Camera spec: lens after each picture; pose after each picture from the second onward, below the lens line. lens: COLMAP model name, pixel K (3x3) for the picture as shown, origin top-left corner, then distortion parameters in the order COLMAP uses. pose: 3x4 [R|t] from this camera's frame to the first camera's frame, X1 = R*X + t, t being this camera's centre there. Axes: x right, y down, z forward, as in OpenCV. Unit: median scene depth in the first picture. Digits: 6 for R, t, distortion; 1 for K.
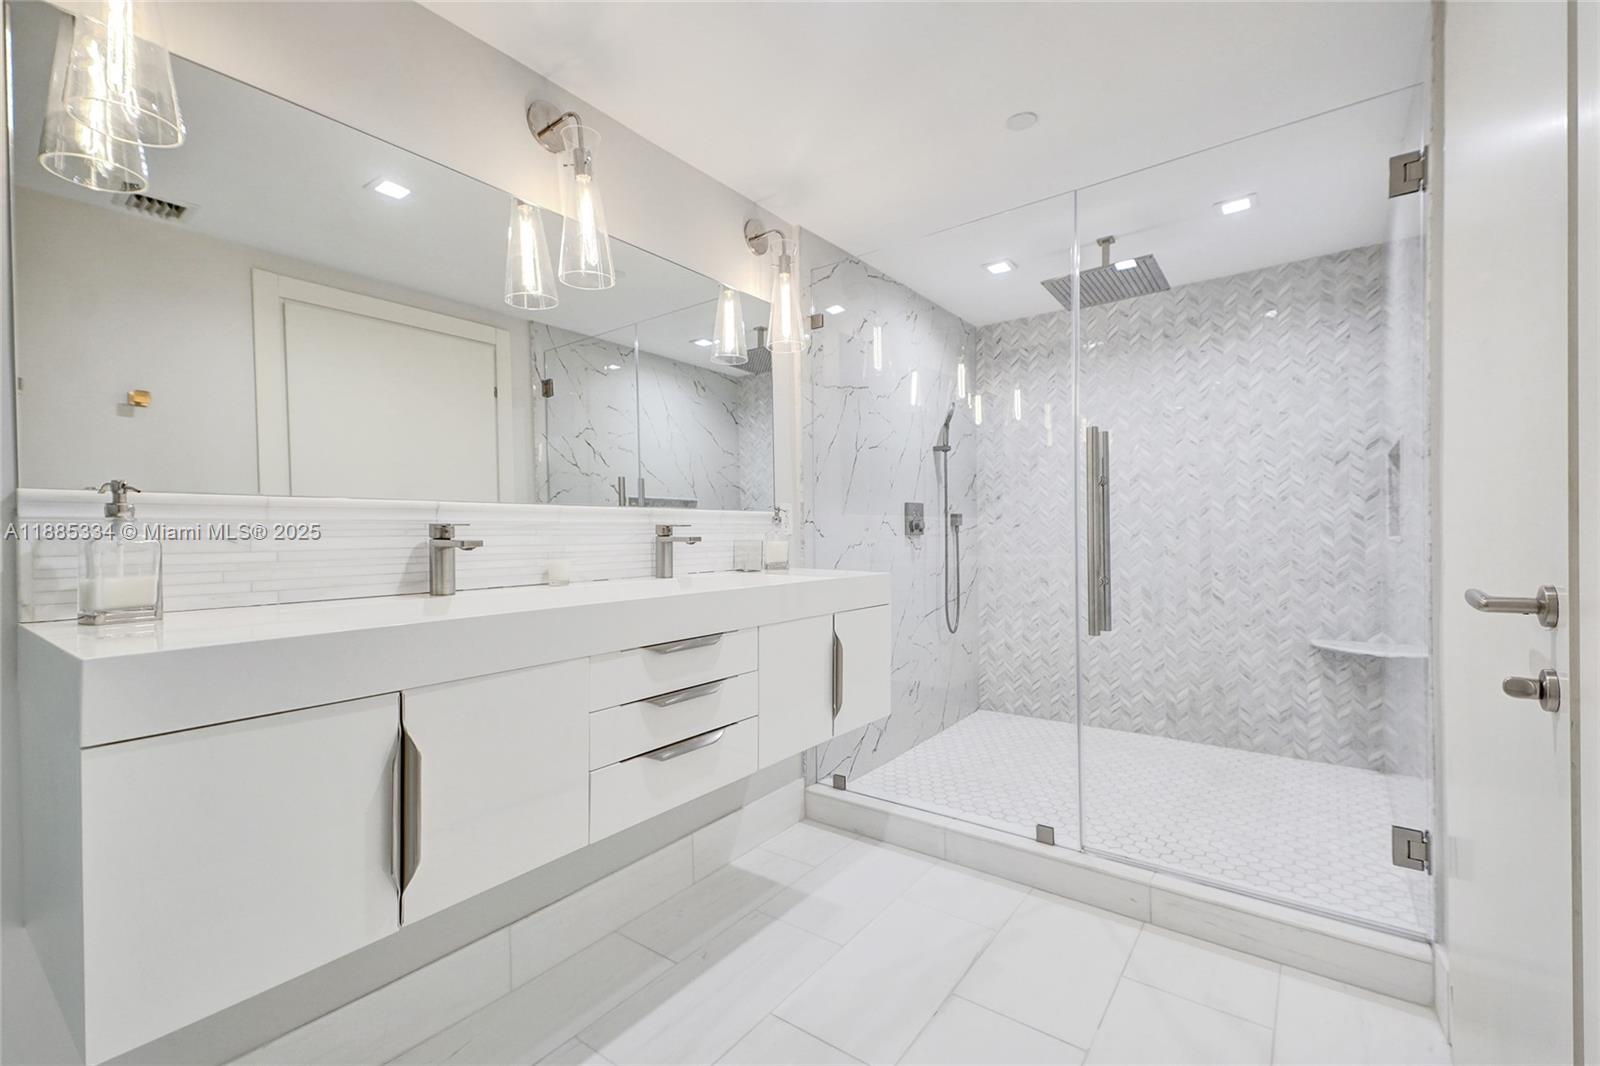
lens RADIAL K [[696.6, 0, 803.8], [0, 696.6, 530.1], [0, 0, 1]] dist [-0.009840, 0.005404]
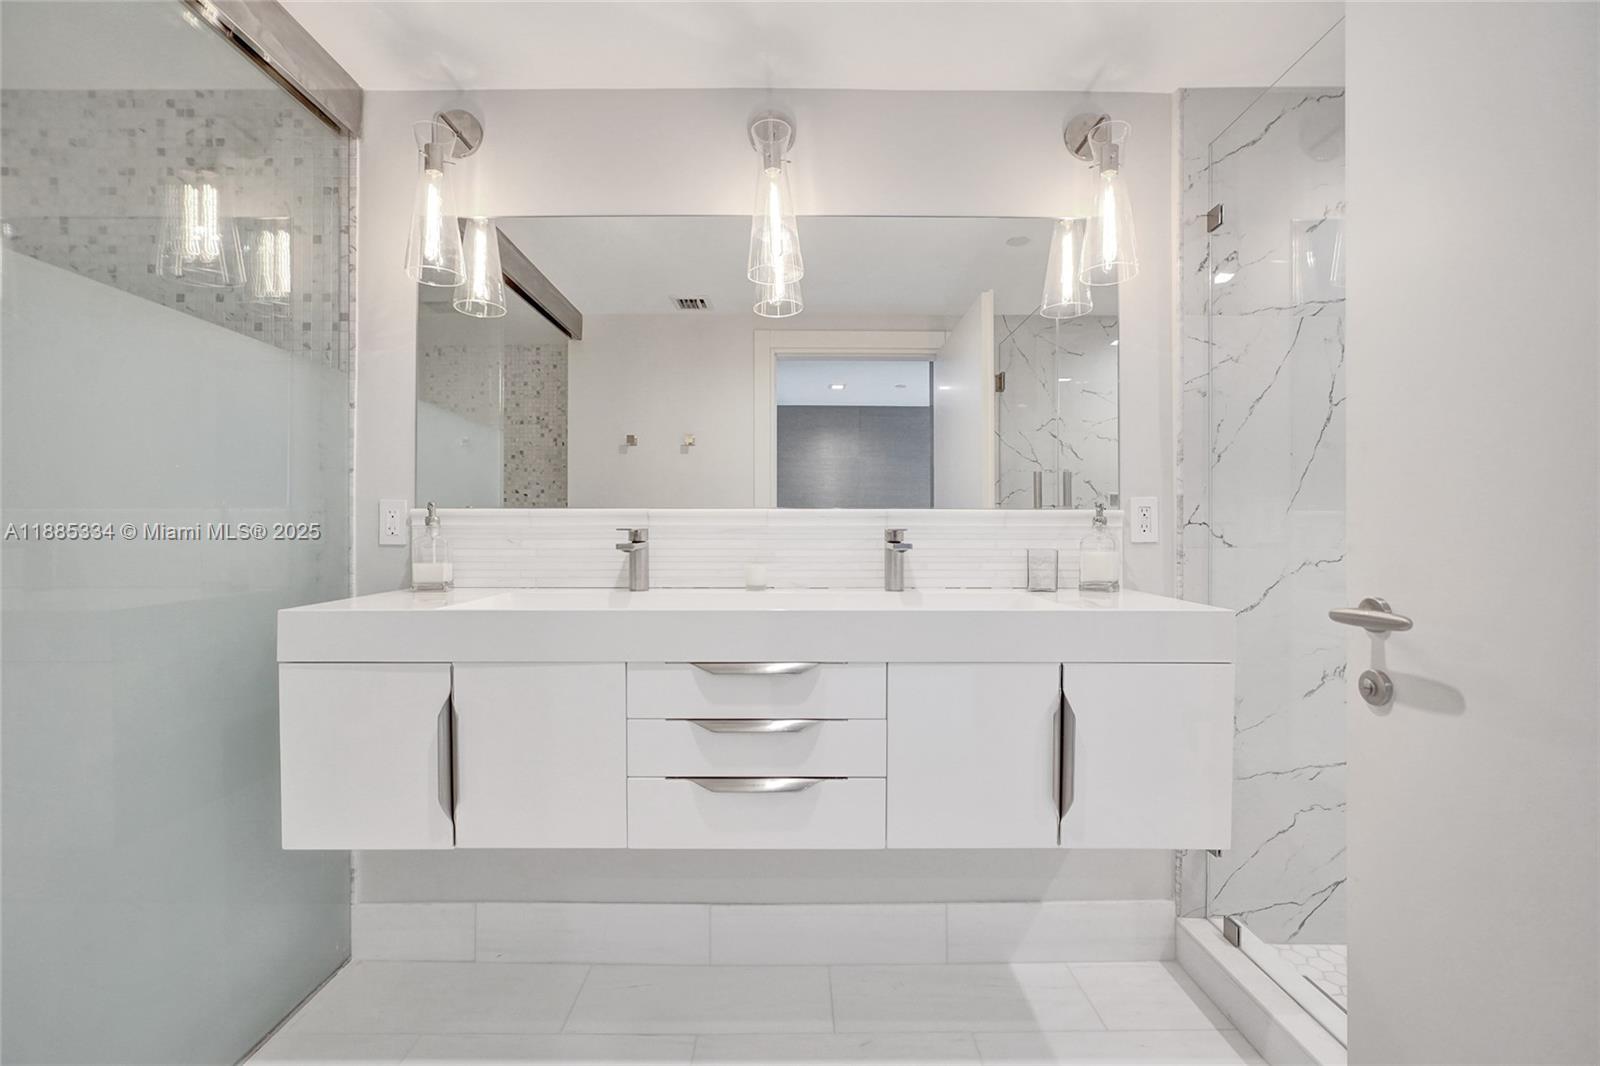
lens RADIAL K [[696.6, 0, 800.4], [0, 696.6, 534.4], [0, 0, 1]] dist [-0.009840, 0.005404]
pose [[0.588771, 0.009873, -0.808240, 0.377874], [-0.003197, 0.999946, 0.009886, -0.007905], [0.808294, -0.003236, 0.588771, 0.354381]]
